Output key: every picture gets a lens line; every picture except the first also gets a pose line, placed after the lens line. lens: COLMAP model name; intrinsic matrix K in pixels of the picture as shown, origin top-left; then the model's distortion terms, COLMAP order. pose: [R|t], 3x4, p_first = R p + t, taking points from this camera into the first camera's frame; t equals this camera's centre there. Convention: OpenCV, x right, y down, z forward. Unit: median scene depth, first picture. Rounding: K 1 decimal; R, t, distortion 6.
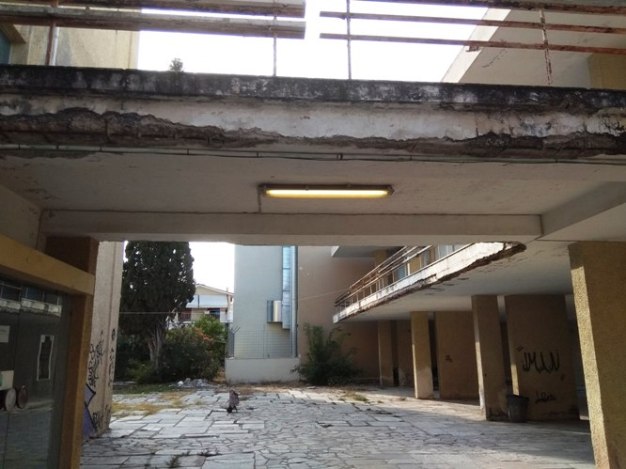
lens RADIAL K [[517.7, 0, 312.6], [0, 517.7, 233.3], [0, 0, 1]] dist [0.049600, -0.075940]
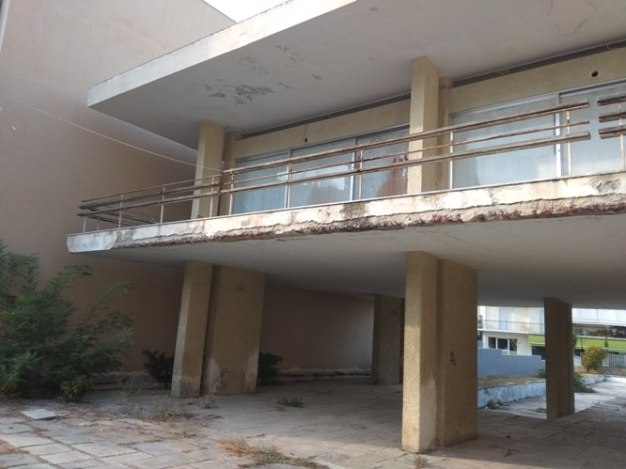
lens RADIAL K [[517.7, 0, 315.0], [0, 517.7, 231.1], [0, 0, 1]] dist [0.049600, -0.075940]
pose [[0.686298, 0.179872, 0.704727, -0.128602], [-0.224487, 0.974016, -0.029988, 0.119600], [-0.691810, -0.137622, 0.708844, 0.541037]]
